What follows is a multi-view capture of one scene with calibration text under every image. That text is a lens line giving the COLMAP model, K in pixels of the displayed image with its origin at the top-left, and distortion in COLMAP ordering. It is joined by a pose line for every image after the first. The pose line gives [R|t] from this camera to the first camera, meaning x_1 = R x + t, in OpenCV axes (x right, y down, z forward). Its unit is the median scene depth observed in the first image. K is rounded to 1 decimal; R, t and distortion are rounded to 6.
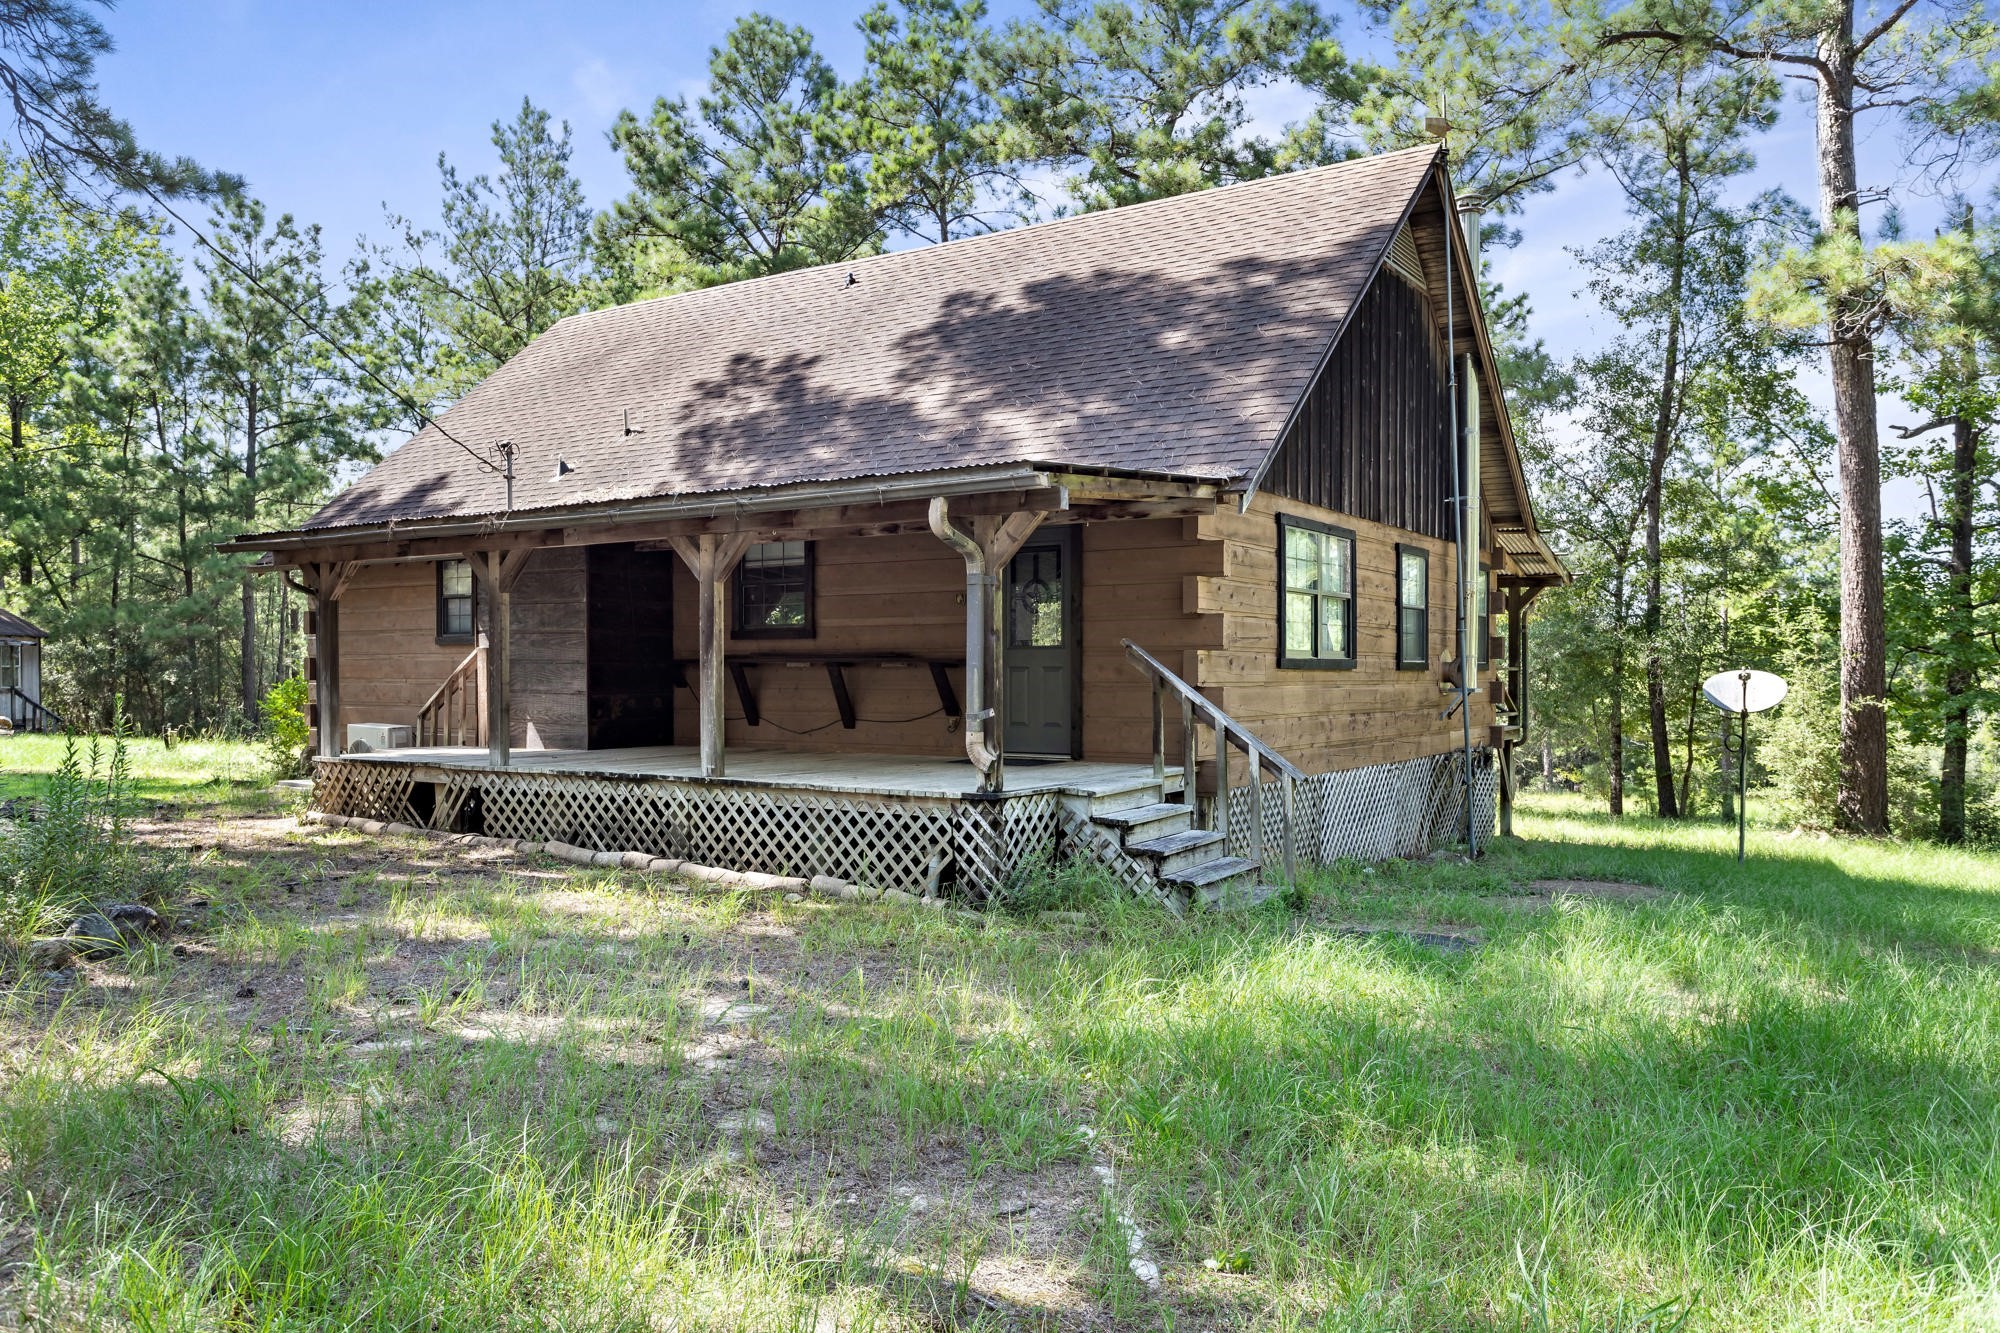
lens RADIAL K [[1436.0, 0, 1000.0], [0, 1436.0, 666.5], [0, 0, 1]] dist [-0.037552, -0.001138]
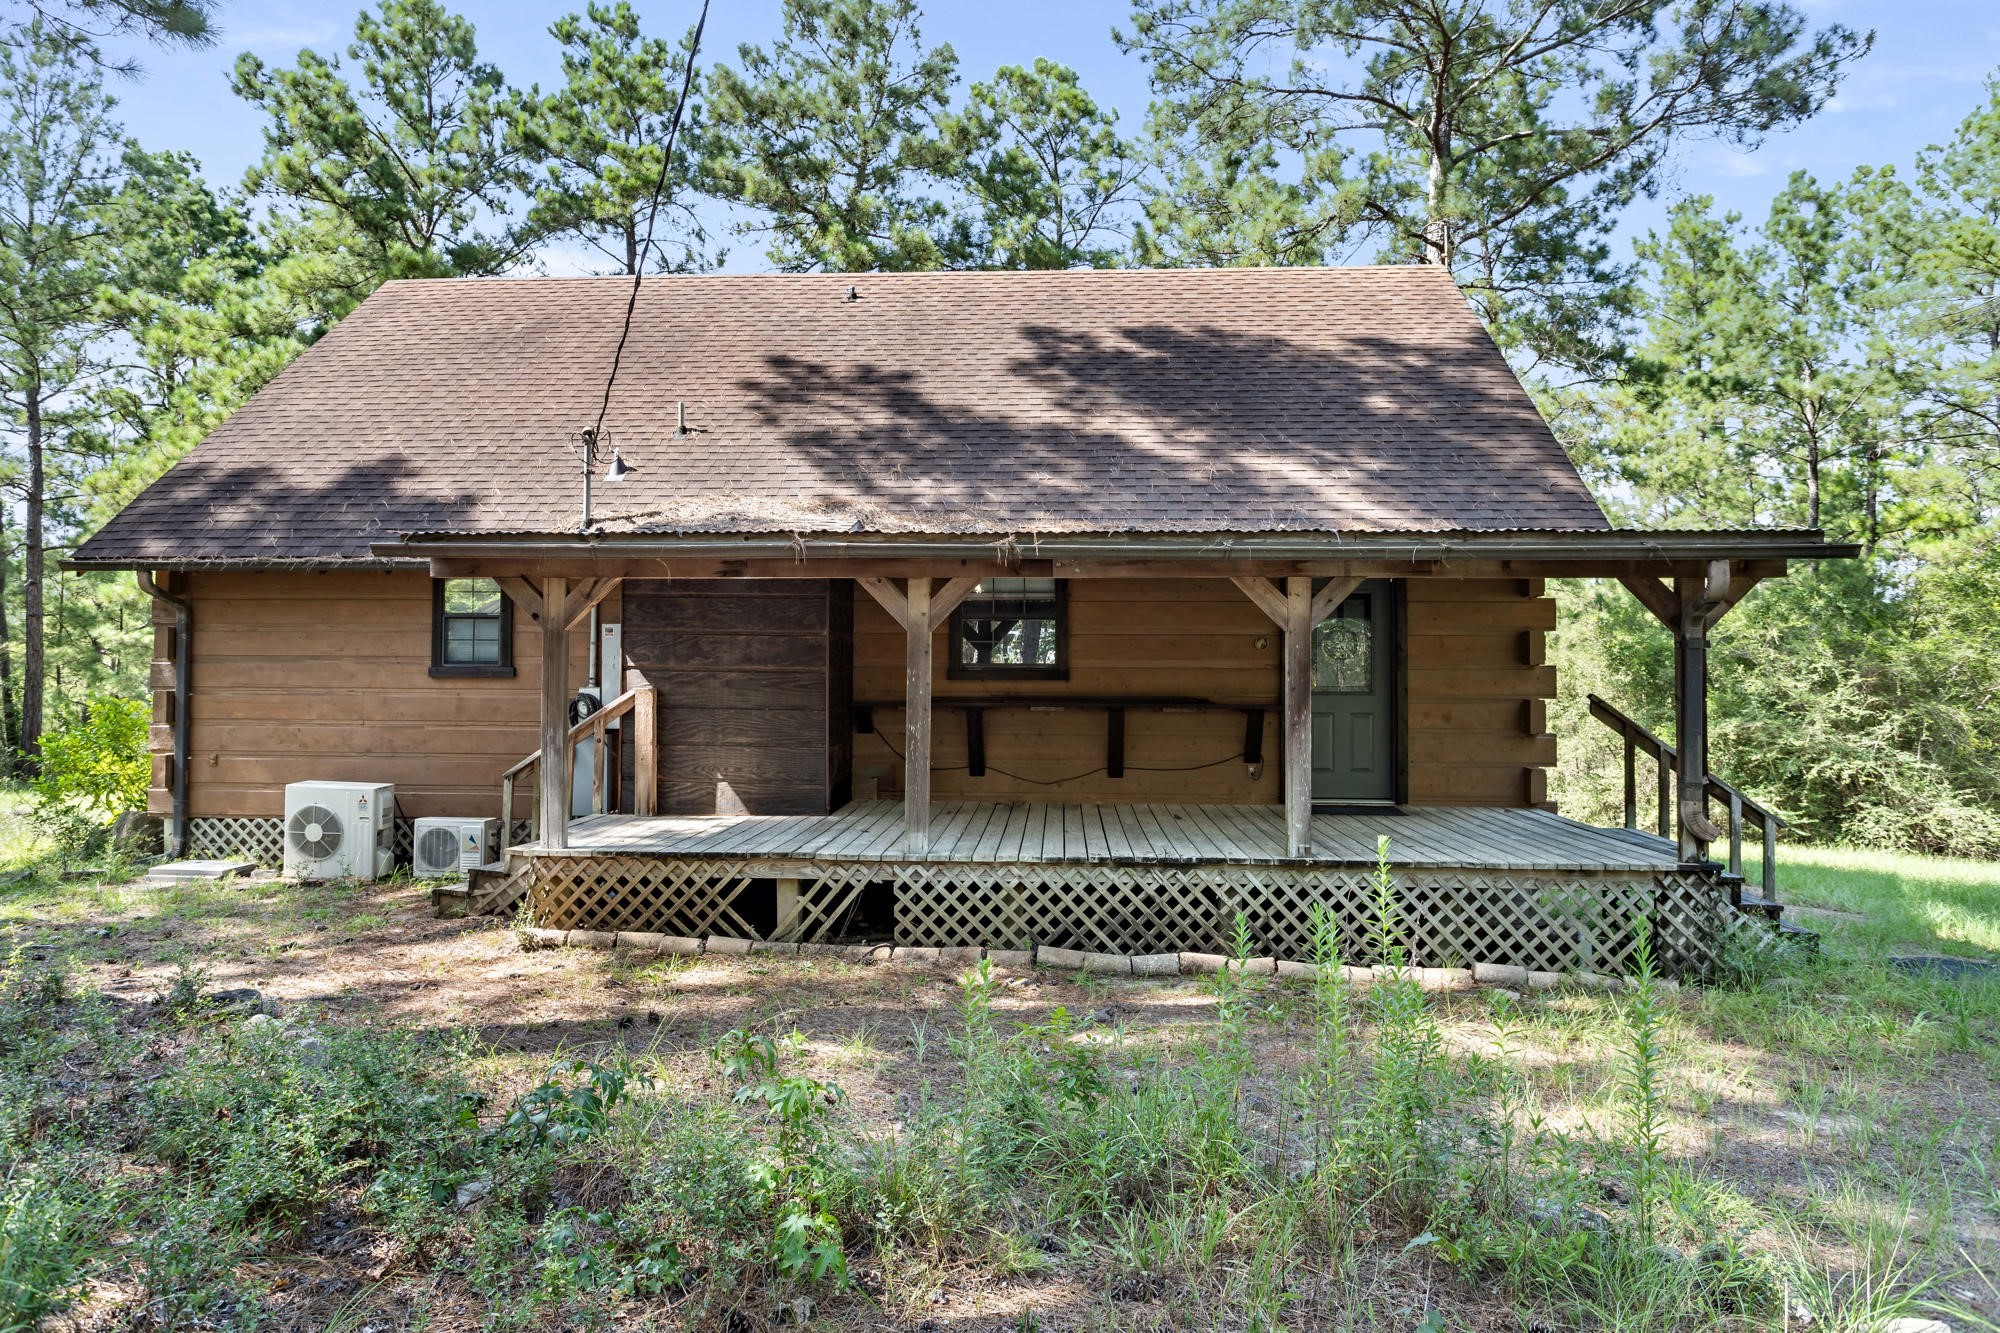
lens RADIAL K [[1207.8, 0, 987.8], [0, 1207.8, 615.5], [0, 0, 1]] dist [-0.060759, 0.091689]
pose [[0.875500, 0.027003, 0.482463, -0.563521], [-0.006758, 0.999024, -0.043652, -0.027731], [-0.483171, 0.034957, 0.874828, 0.354157]]
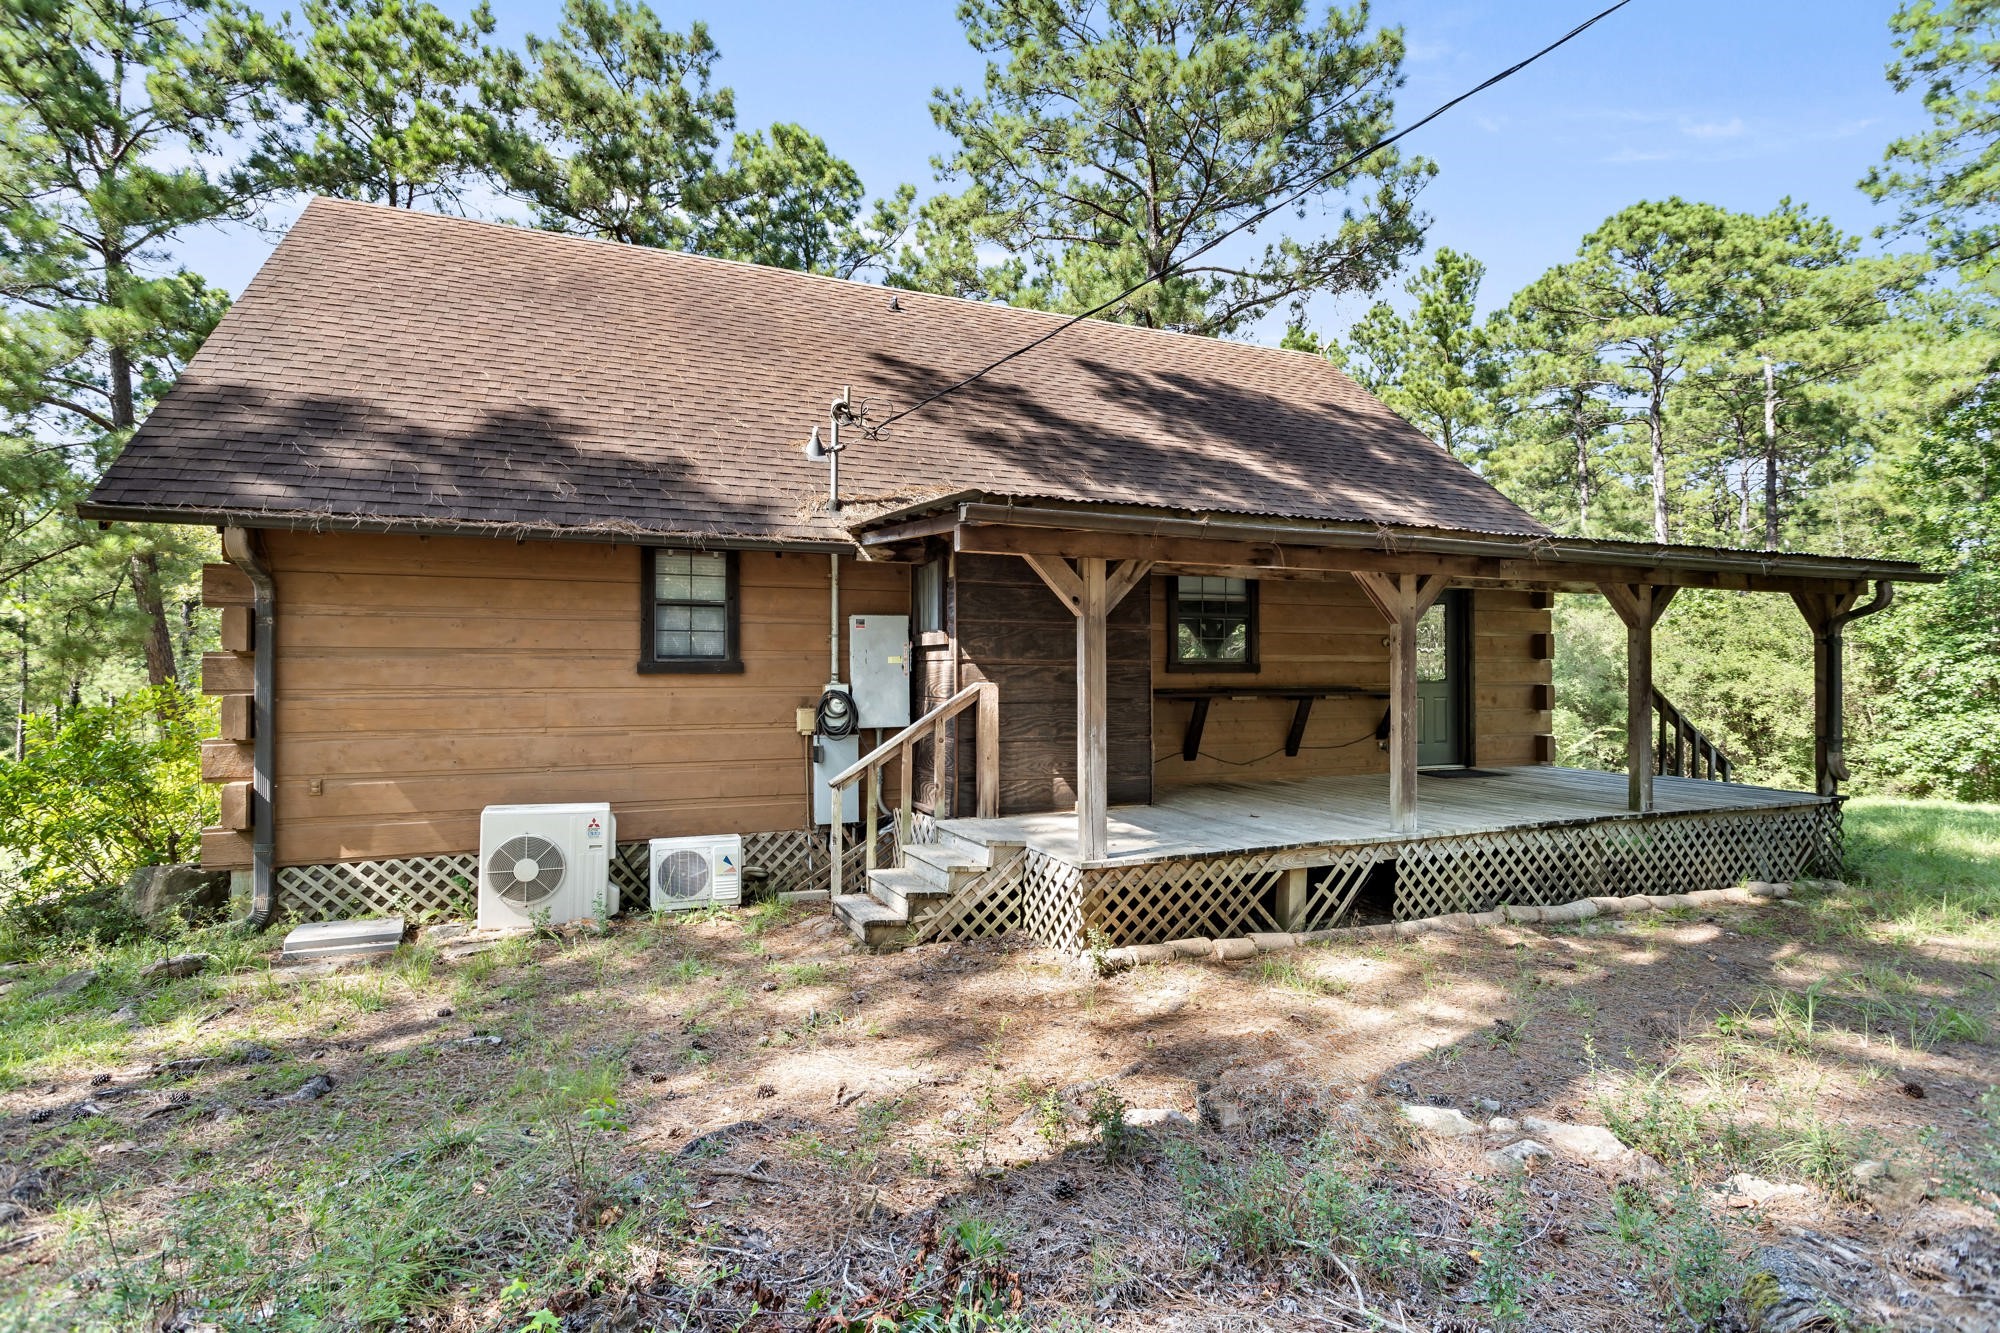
lens RADIAL K [[941.5, 0, 1000.0], [0, 941.5, 666.5], [0, 0, 1]] dist [0.003381, 0.000836]
pose [[0.574999, 0.003163, 0.818148, -0.827796], [-0.001119, 0.999995, -0.003080, -0.021806], [-0.818154, 0.000855, 0.574999, 0.774413]]
